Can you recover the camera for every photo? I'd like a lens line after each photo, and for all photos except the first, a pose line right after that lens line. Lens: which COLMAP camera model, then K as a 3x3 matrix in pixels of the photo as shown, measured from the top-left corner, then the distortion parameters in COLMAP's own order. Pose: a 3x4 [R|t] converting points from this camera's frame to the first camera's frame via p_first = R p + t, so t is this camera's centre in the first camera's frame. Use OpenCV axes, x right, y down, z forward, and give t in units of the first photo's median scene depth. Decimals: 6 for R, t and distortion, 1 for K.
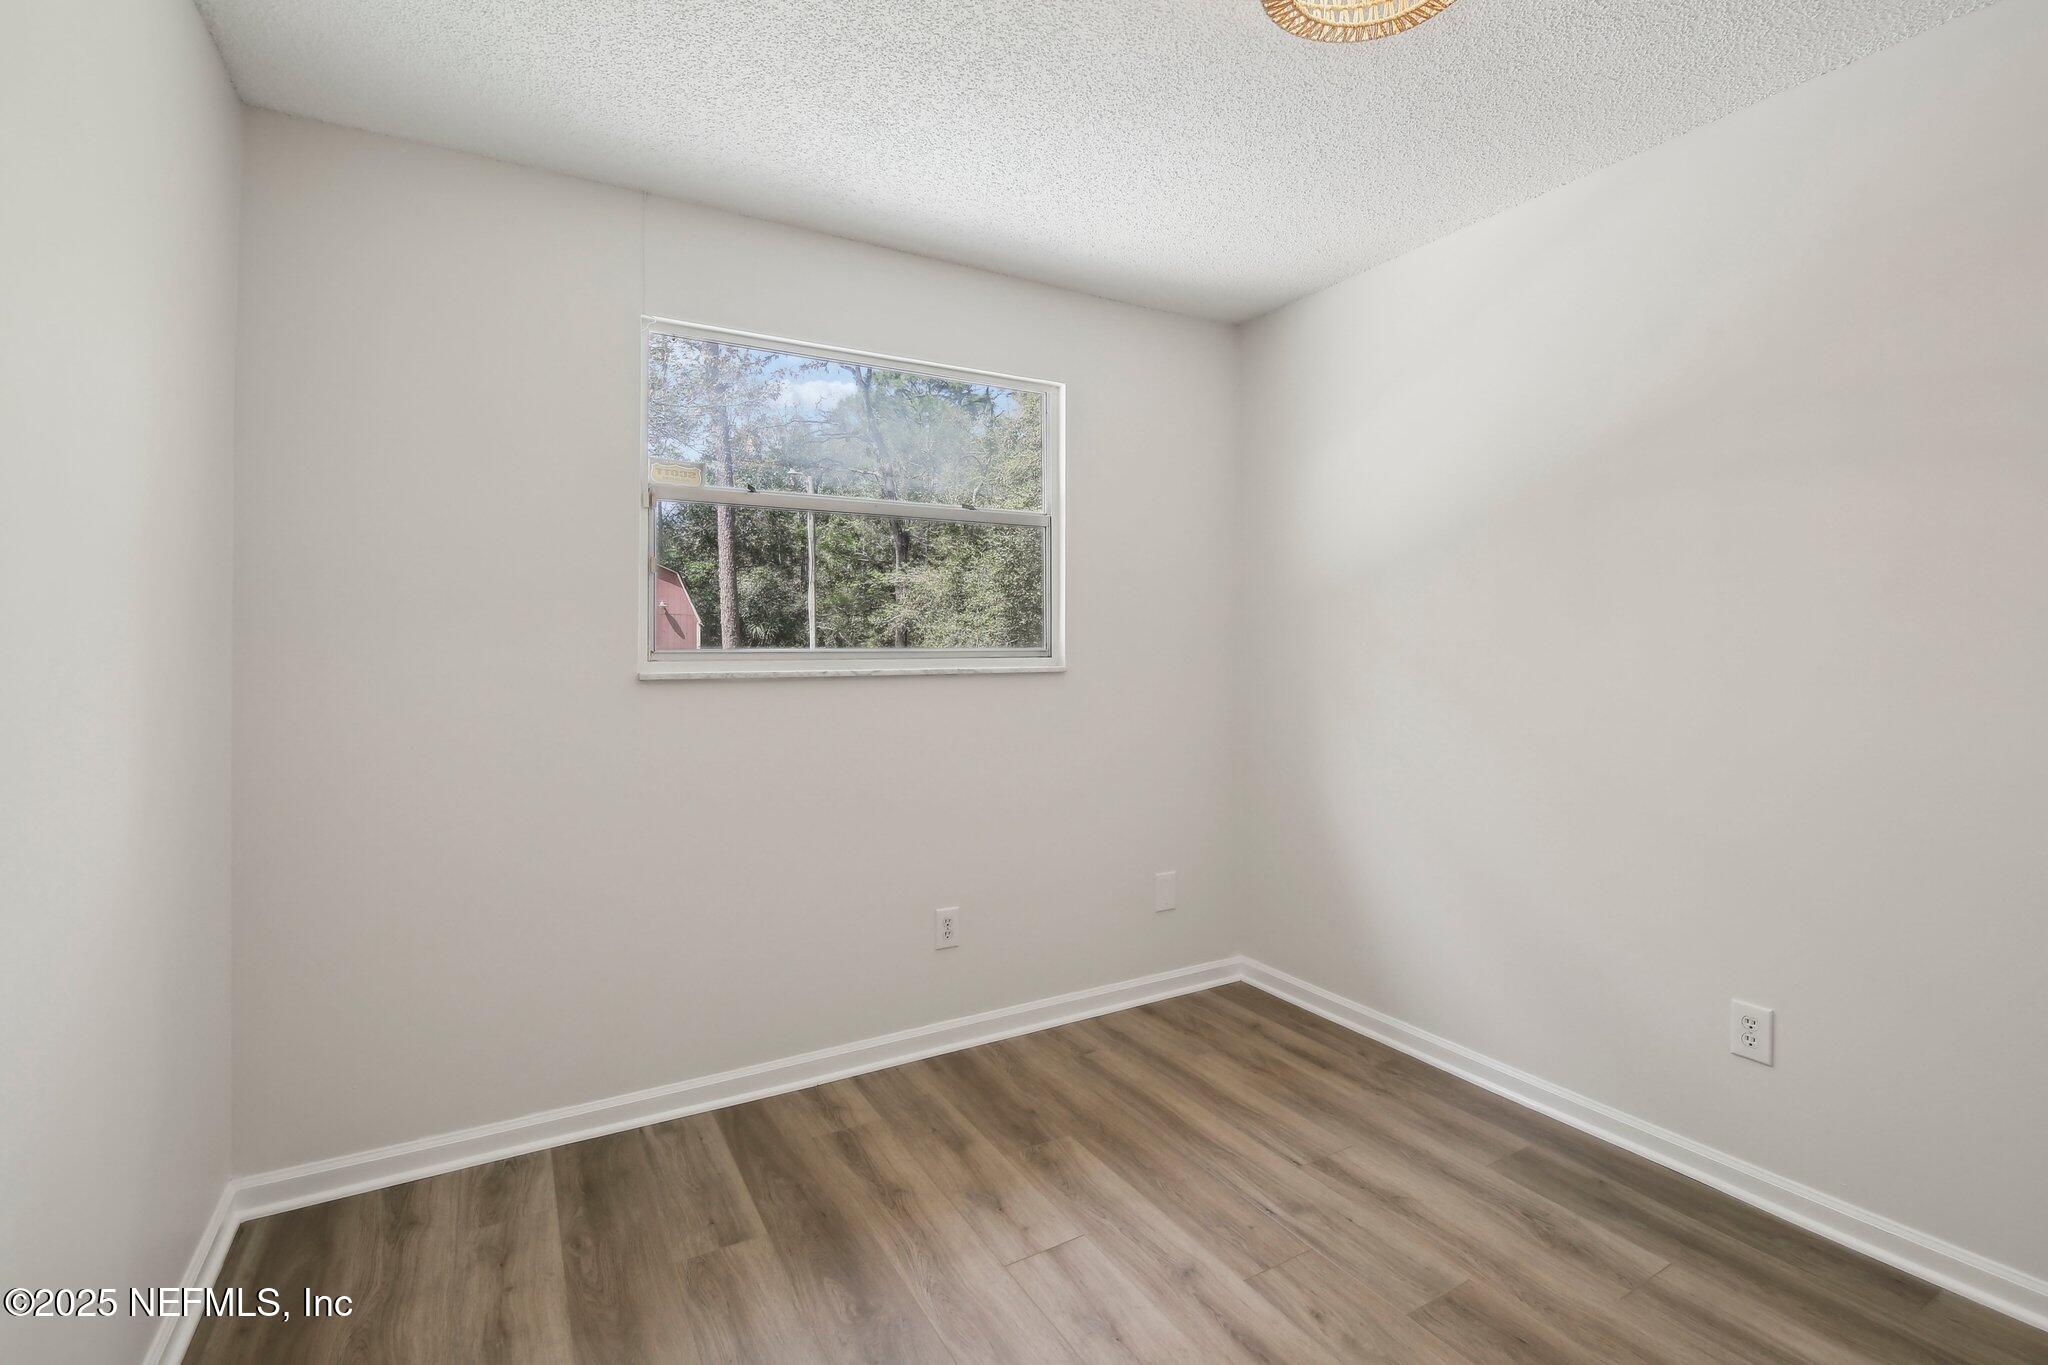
lens RADIAL K [[925.3, 0, 1034.1], [0, 925.3, 662.2], [0, 0, 1]] dist [-0.013262, -0.003727]
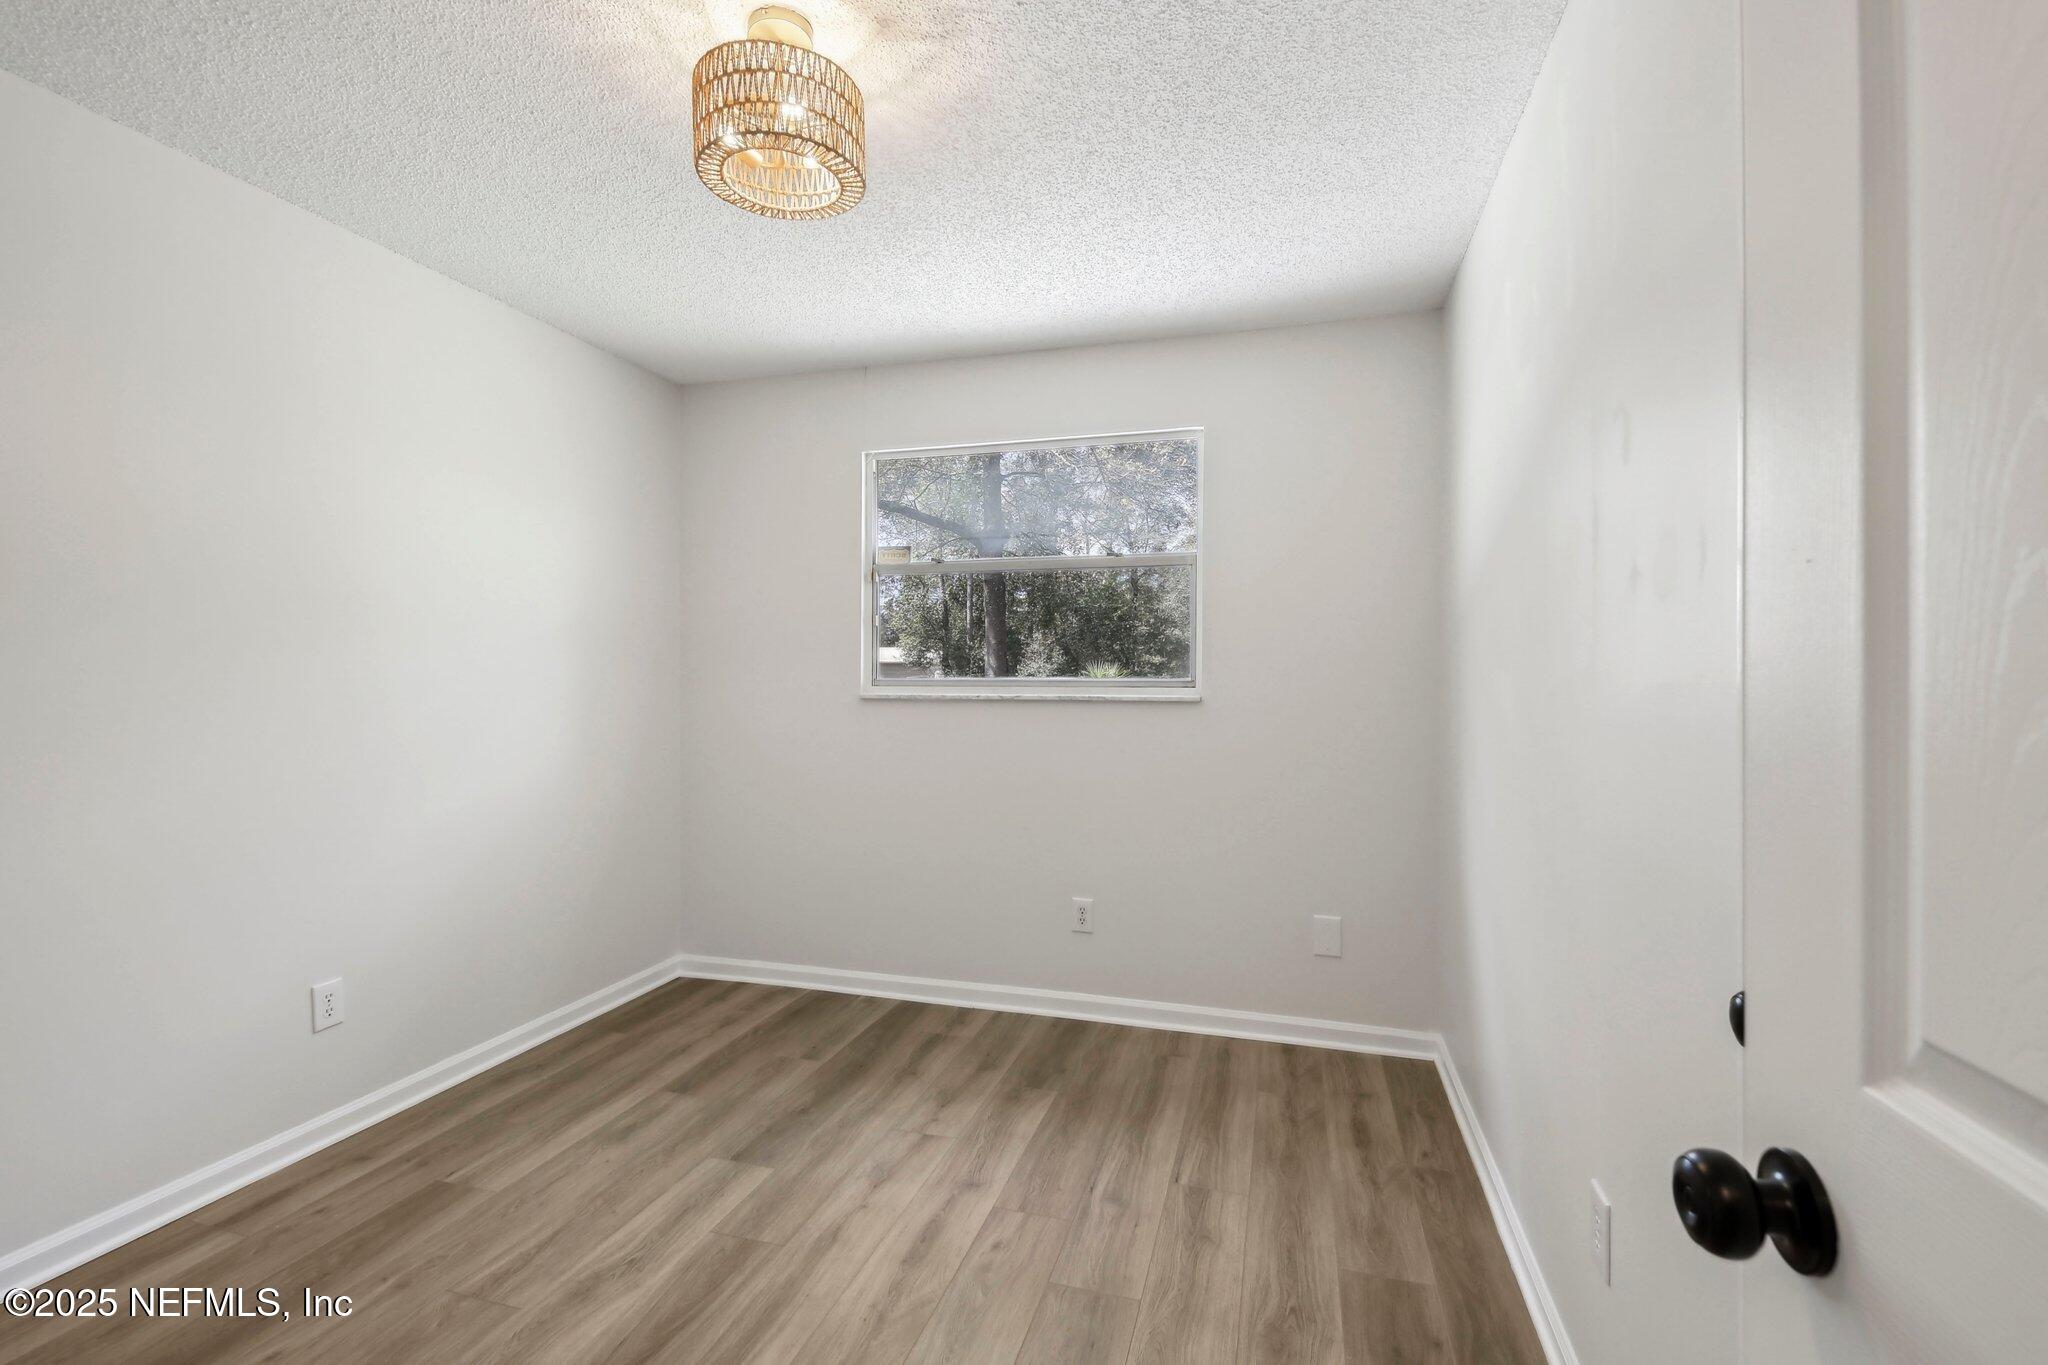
lens RADIAL K [[925.3, 0, 994.8], [0, 925.3, 708.1], [0, 0, 1]] dist [-0.013262, -0.003727]
pose [[0.675023, 0.030946, -0.737148, 0.804243], [-0.019155, 0.999518, 0.024420, -0.004531], [0.737548, -0.002364, 0.675290, 0.140924]]
